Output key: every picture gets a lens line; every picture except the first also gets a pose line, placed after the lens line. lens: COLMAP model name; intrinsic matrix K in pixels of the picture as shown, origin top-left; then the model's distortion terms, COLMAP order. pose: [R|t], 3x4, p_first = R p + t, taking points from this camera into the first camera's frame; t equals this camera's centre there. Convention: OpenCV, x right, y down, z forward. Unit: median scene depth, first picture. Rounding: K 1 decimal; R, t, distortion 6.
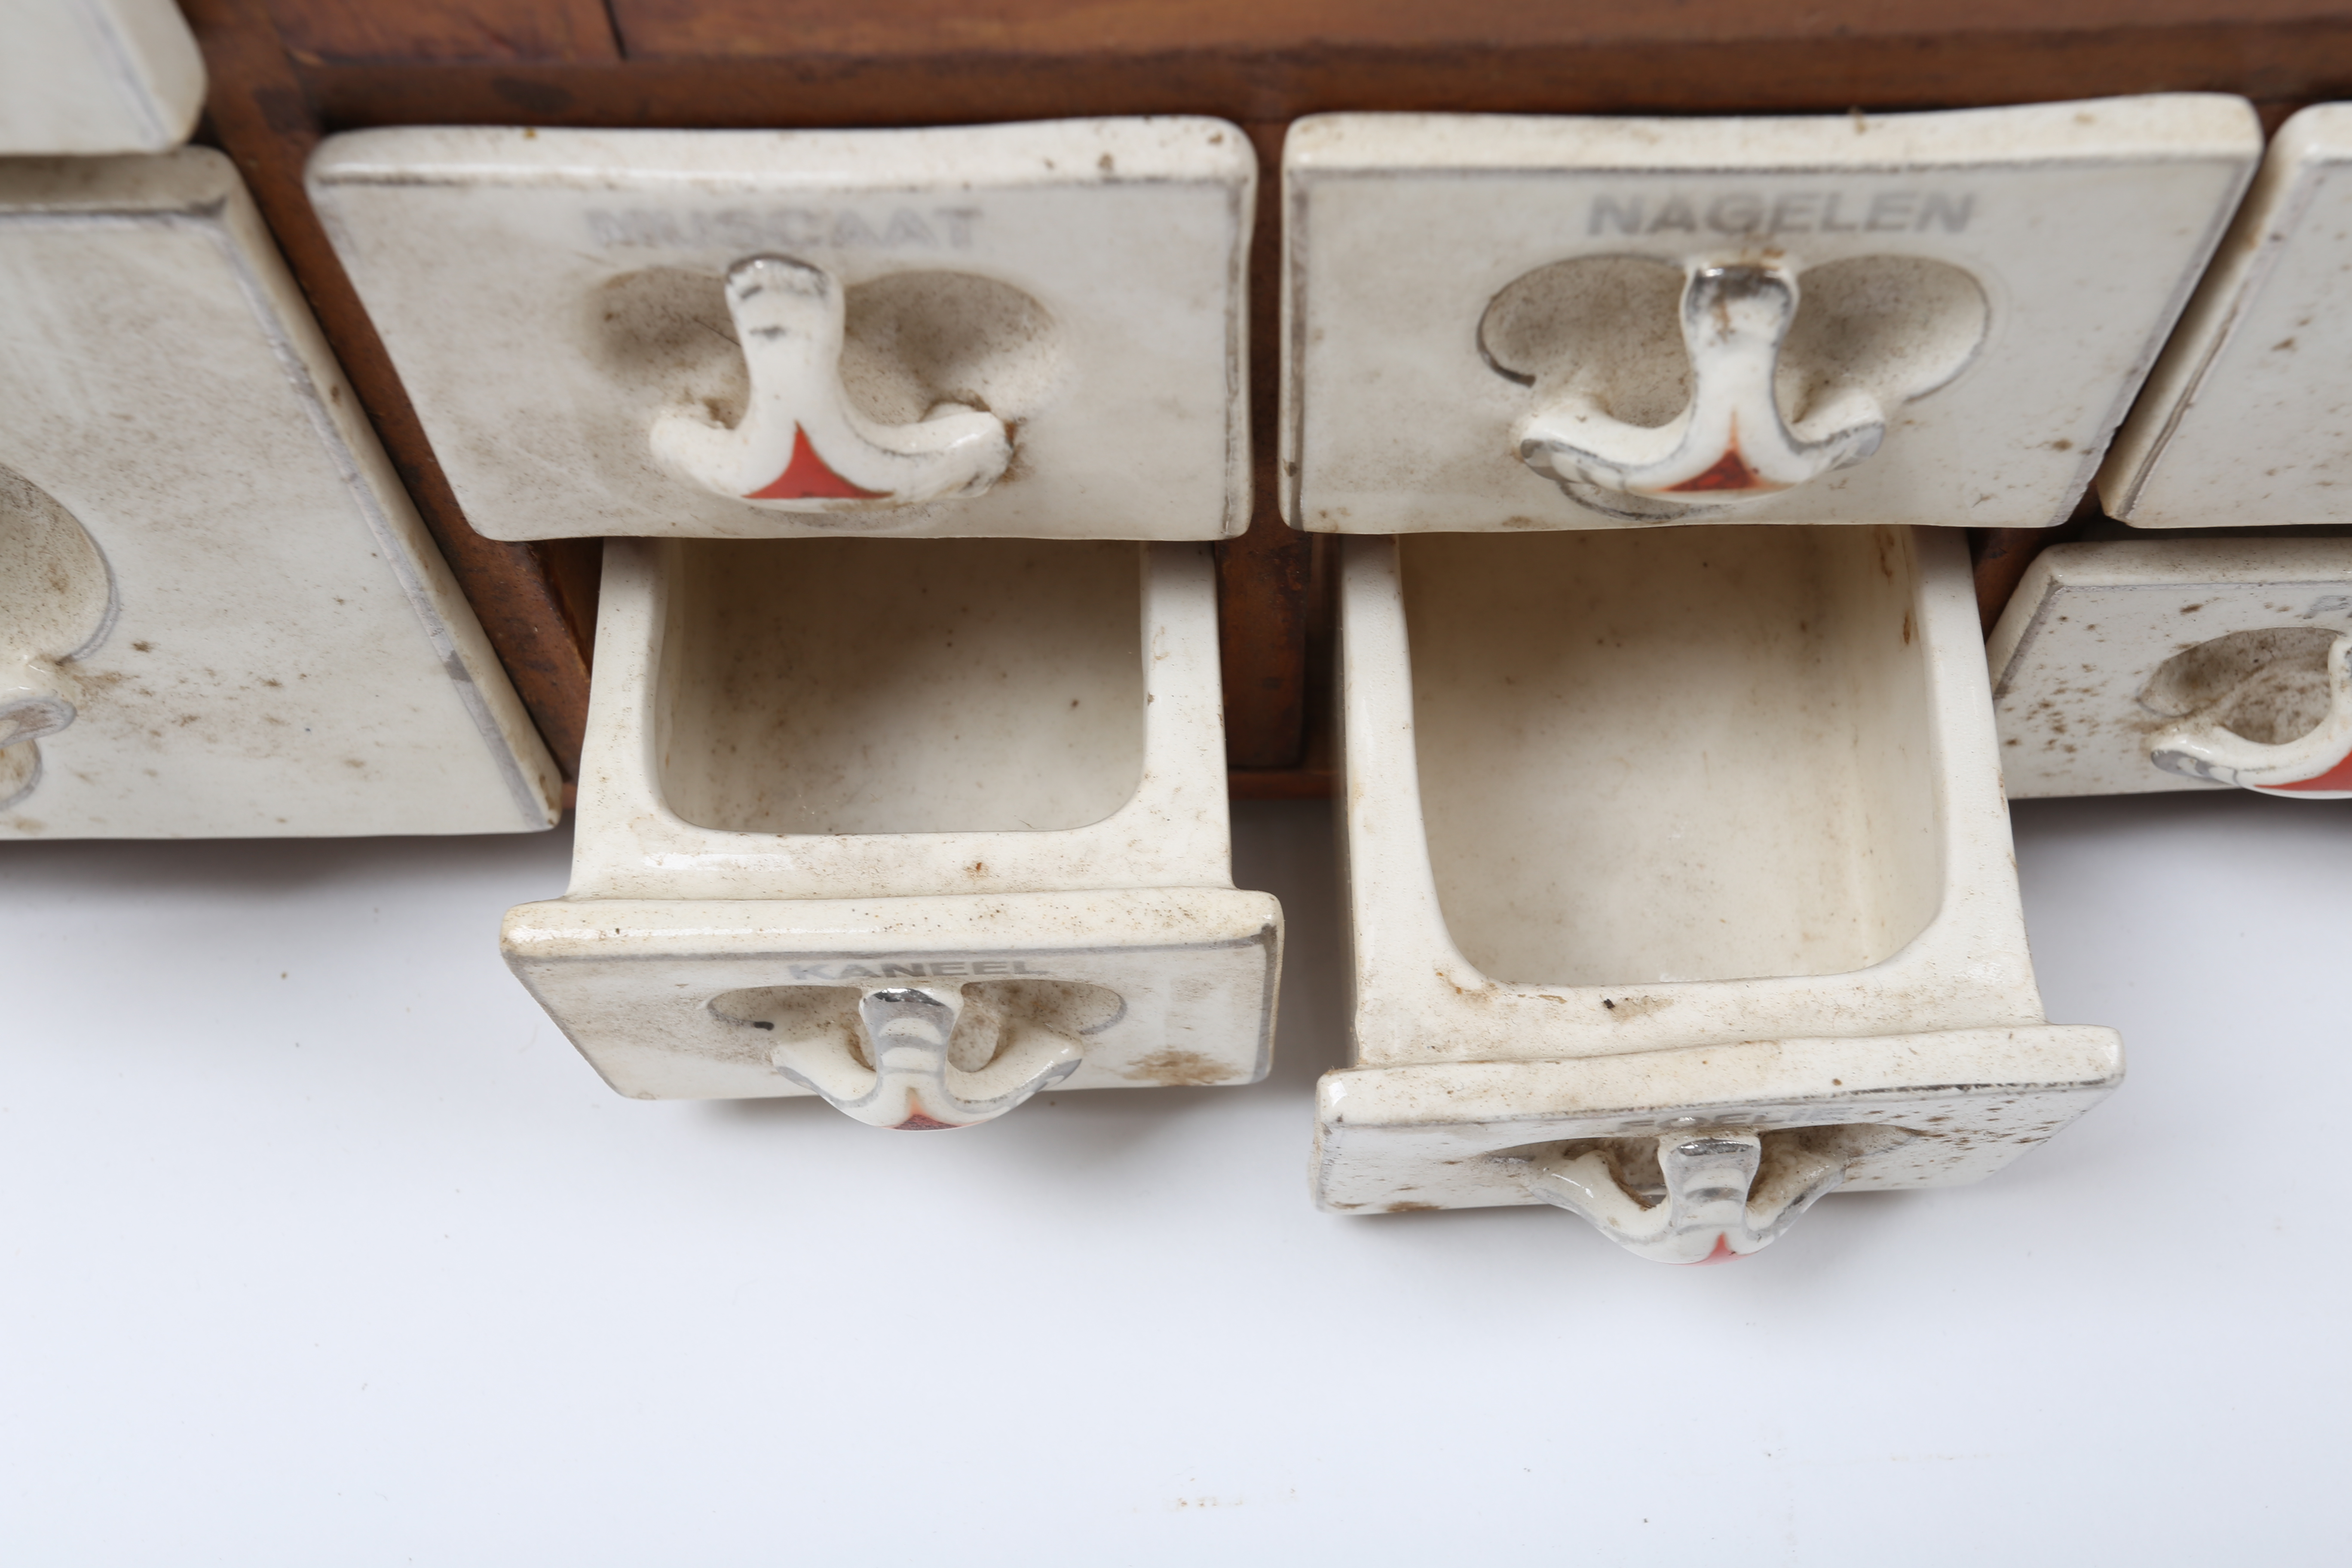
lens RADIAL K [[2551.4, 0, 1174.6], [0, 2551.4, 789.5], [0, 0, 1]] dist [0.001892, 0.125247]
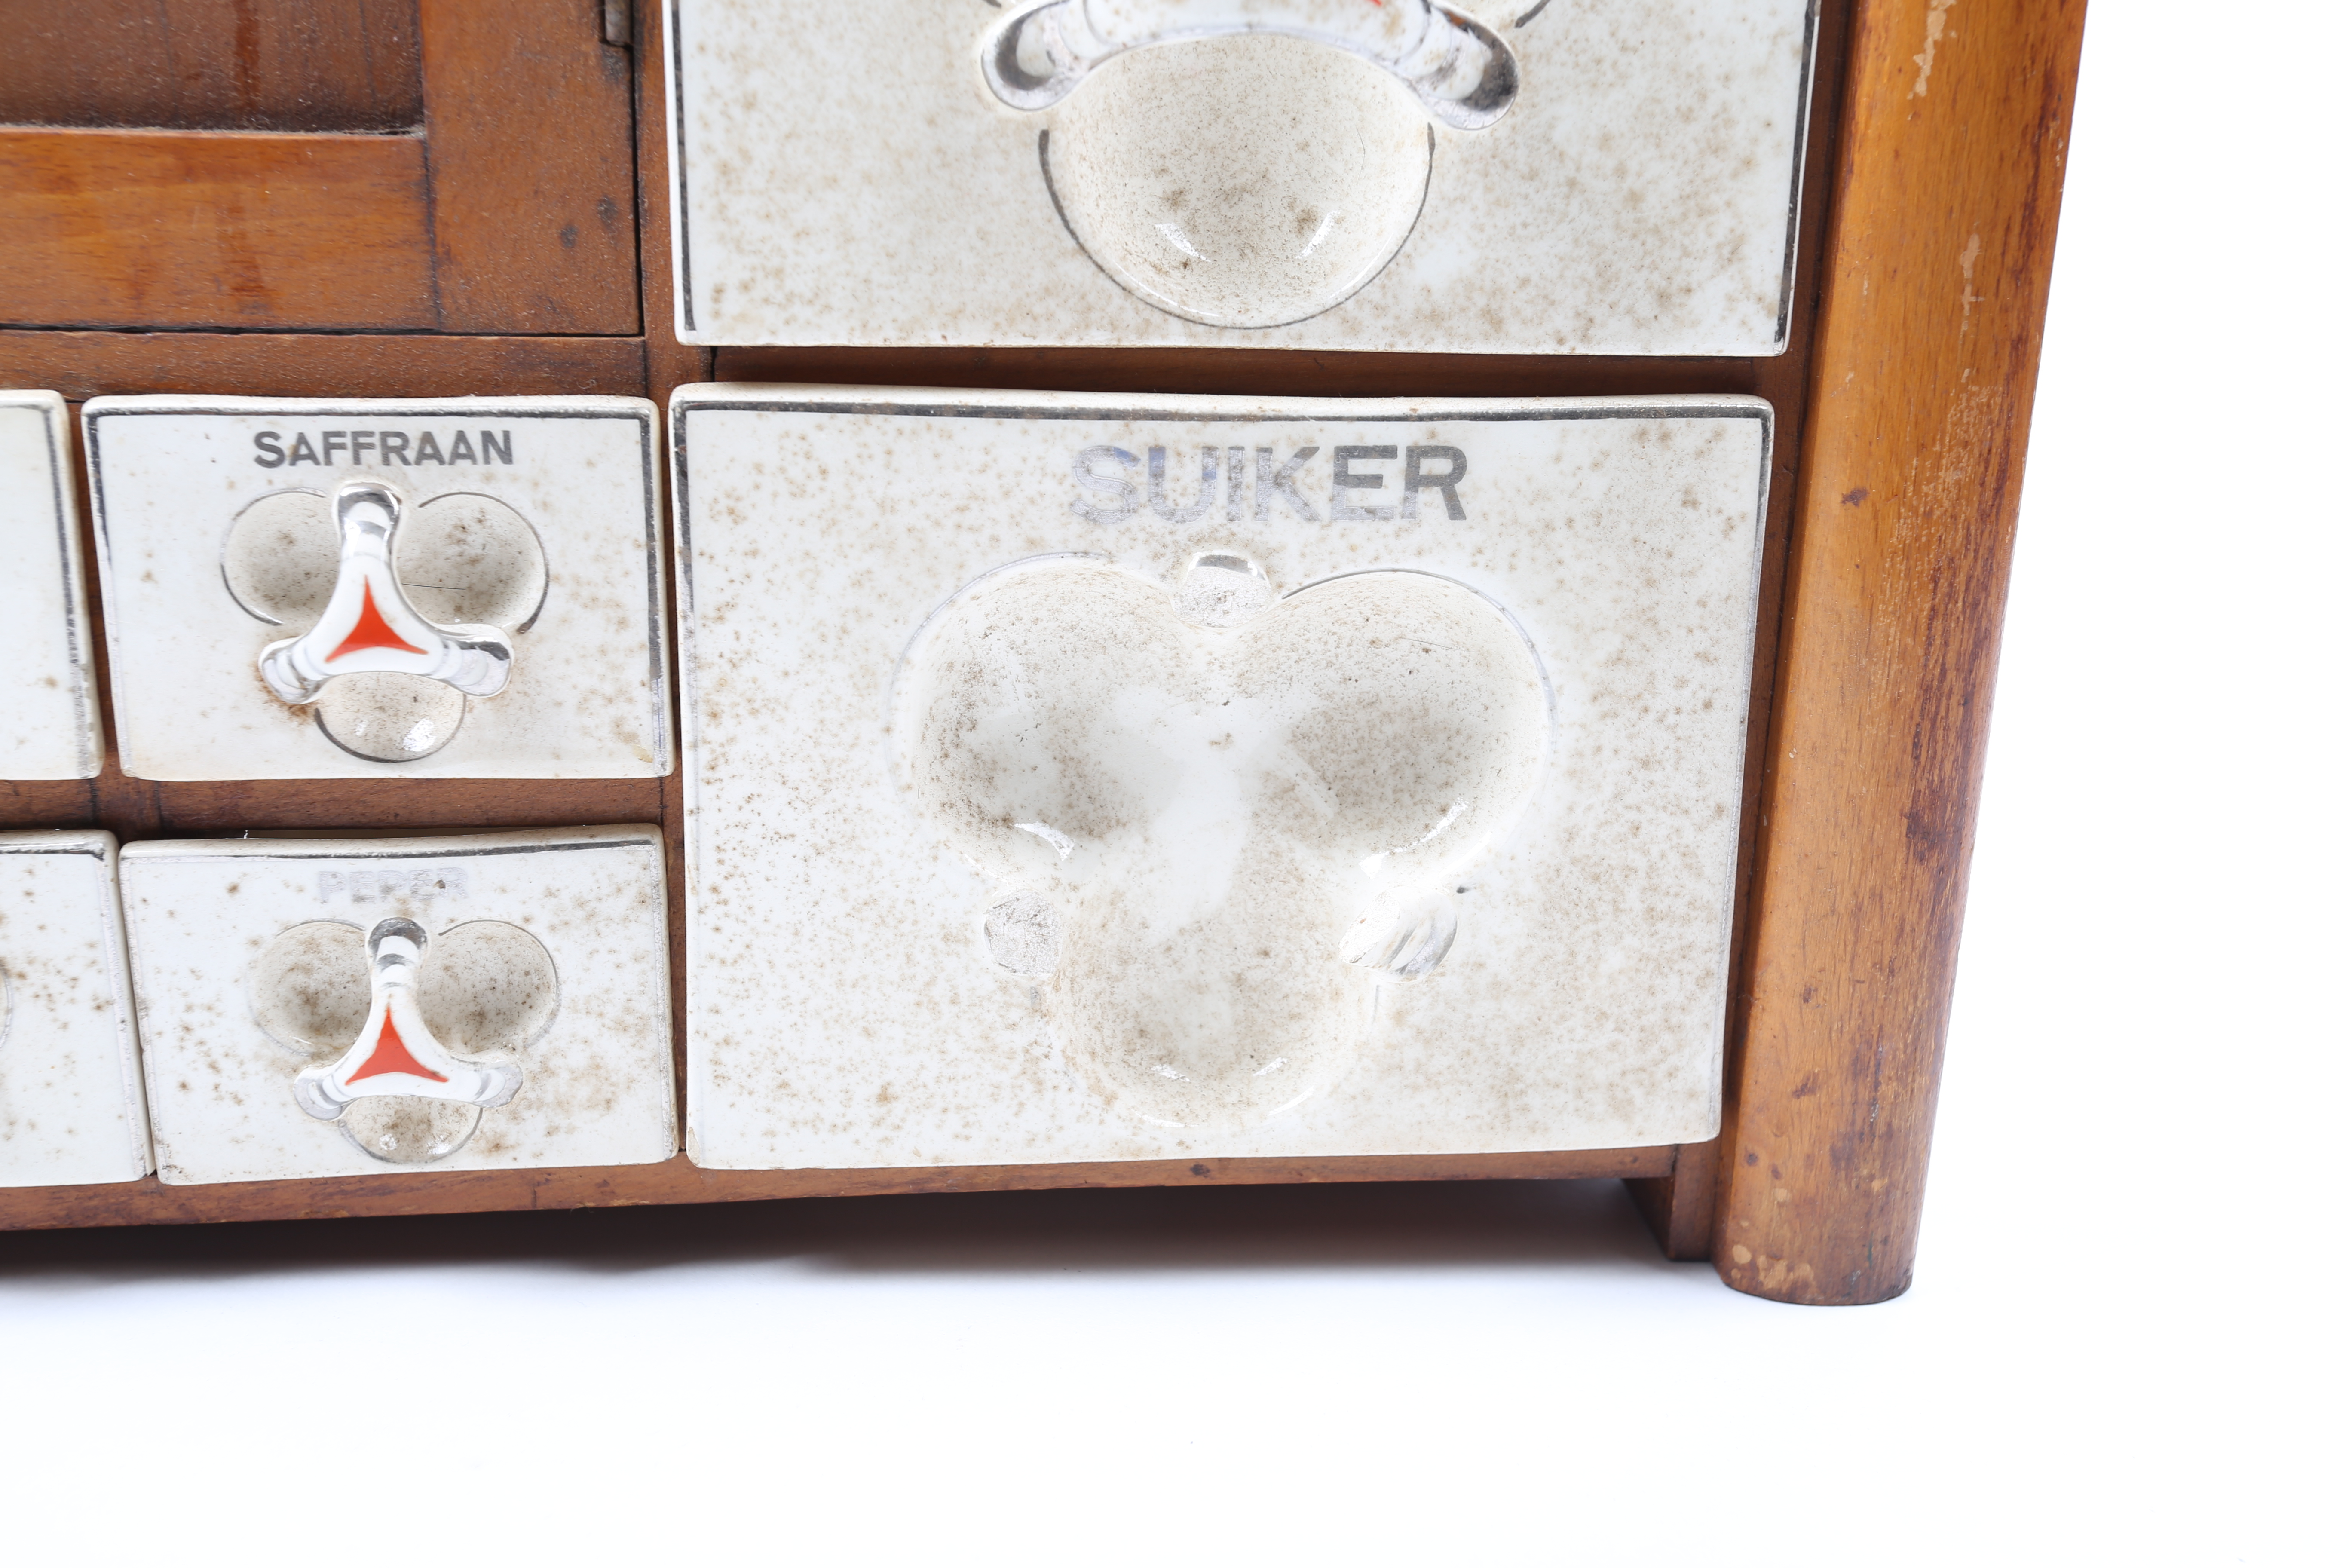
lens RADIAL K [[2551.4, 0, 1174.6], [0, 2551.4, 789.5], [0, 0, 1]] dist [0.001892, 0.125247]
pose [[0.993819, 0.019276, 0.109329, 0.932262], [0.065317, 0.694788, -0.716243, 1.150257], [-0.089766, 0.718957, 0.689234, -0.069427]]
